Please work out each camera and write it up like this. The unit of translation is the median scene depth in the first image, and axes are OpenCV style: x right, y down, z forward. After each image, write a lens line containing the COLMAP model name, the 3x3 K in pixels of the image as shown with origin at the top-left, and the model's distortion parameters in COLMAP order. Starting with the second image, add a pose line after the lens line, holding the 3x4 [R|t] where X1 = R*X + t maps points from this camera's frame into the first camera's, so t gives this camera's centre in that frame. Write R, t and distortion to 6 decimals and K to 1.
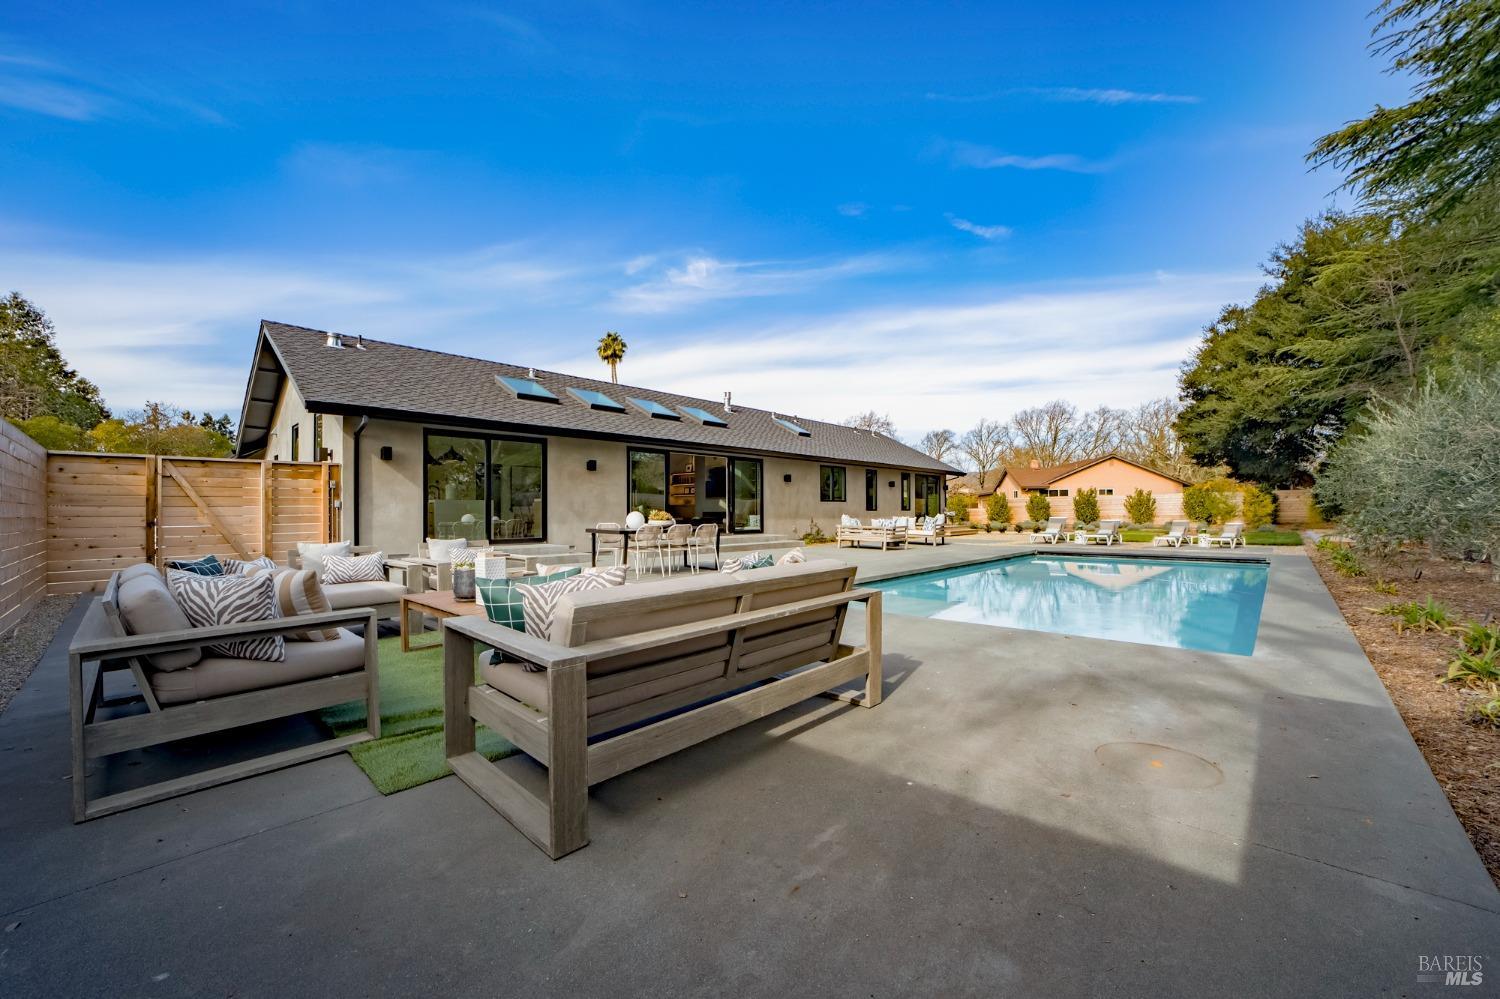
lens RADIAL K [[576.9, 0, 750.0], [0, 576.9, 499.5], [0, 0, 1]] dist [-0.030607, 0.000088]
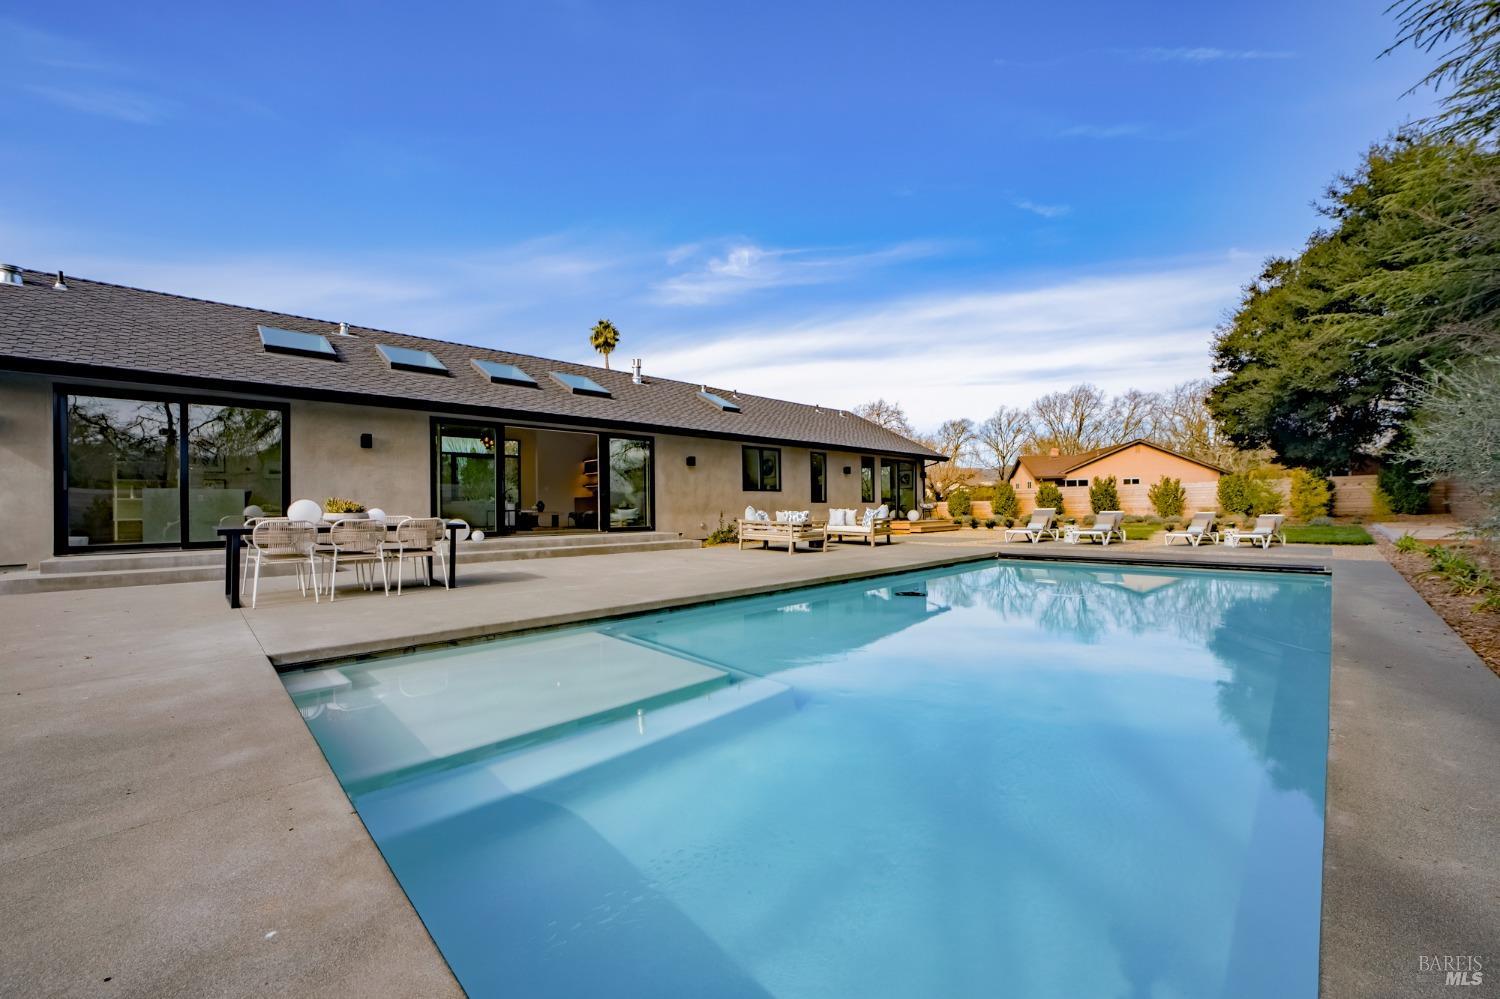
lens RADIAL K [[584.7, 0, 750.0], [0, 584.7, 499.5], [0, 0, 1]] dist [-0.030463, 0.003450]
pose [[0.999109, -0.007400, -0.041544, 0.109218], [0.007677, 0.999949, 0.006506, 0.006652], [0.041494, -0.006819, 0.999115, 0.122022]]
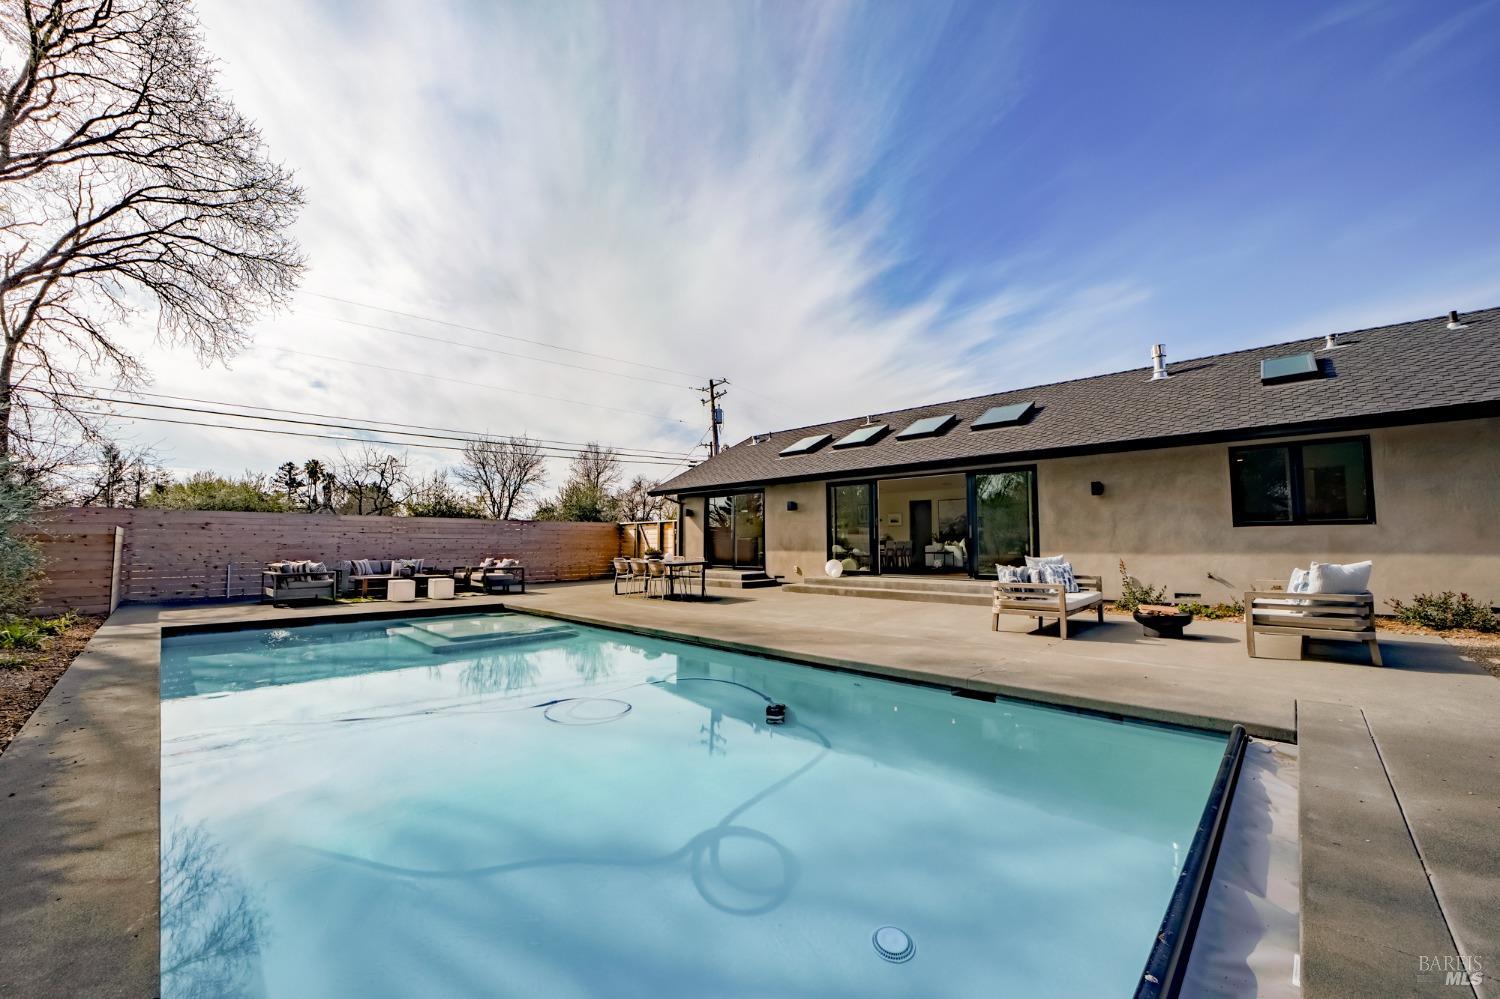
lens RADIAL K [[576.9, 0, 750.0], [0, 576.9, 499.5], [0, 0, 1]] dist [-0.030607, 0.000088]
pose [[-0.026286, -0.077808, -0.996622, 0.377125], [0.016436, 0.996798, -0.078255, 0.006586], [0.999519, -0.018437, -0.024923, 0.415854]]
